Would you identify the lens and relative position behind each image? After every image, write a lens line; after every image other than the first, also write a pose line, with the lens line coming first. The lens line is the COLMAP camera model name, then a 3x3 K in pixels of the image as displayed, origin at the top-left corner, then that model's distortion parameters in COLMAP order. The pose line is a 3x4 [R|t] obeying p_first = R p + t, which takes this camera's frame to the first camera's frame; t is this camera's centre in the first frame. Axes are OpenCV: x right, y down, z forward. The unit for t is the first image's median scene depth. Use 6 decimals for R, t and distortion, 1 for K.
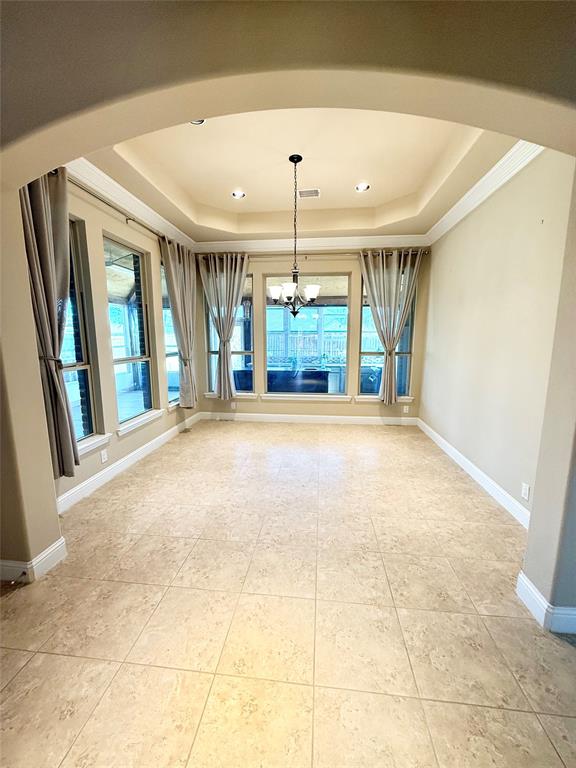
lens RADIAL K [[307.1, 0, 289.2], [0, 307.1, 382.8], [0, 0, 1]] dist [0.000226, -0.000390]
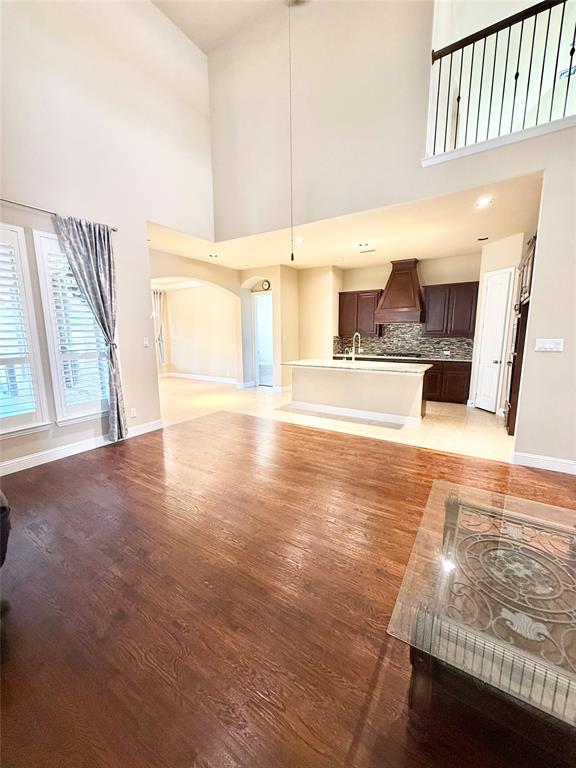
lens RADIAL K [[307.1, 0, 288.8], [0, 307.1, 383.3], [0, 0, 1]] dist [0.000226, -0.000390]
pose [[0.422625, -0.160751, 0.891935, -1.300462], [0.144670, 0.983491, 0.108703, 0.094019], [-0.894684, 0.083096, 0.438903, -0.712302]]
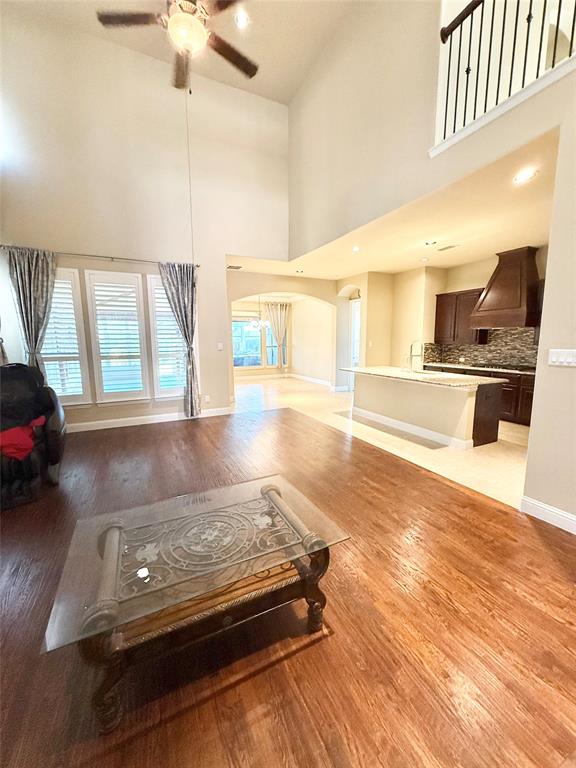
lens RADIAL K [[307.1, 0, 287.7], [0, 307.1, 383.7], [0, 0, 1]] dist [0.000226, -0.000390]
pose [[0.829654, -0.094485, 0.550224, -1.077011], [0.096493, 0.995010, 0.025368, 0.157396], [-0.549875, 0.032046, 0.834632, -1.123677]]
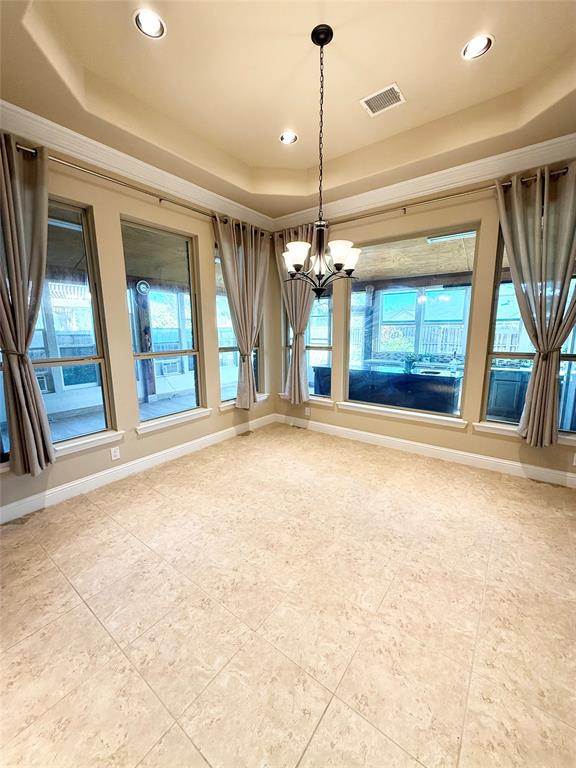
lens RADIAL K [[307.1, 0, 289.5], [0, 307.1, 382.6], [0, 0, 1]] dist [0.000226, -0.000390]
pose [[0.859098, 0.082490, -0.505119, 0.244466], [-0.070642, 0.996591, 0.042603, -0.045913], [0.506912, -0.000918, 0.861997, 0.323684]]
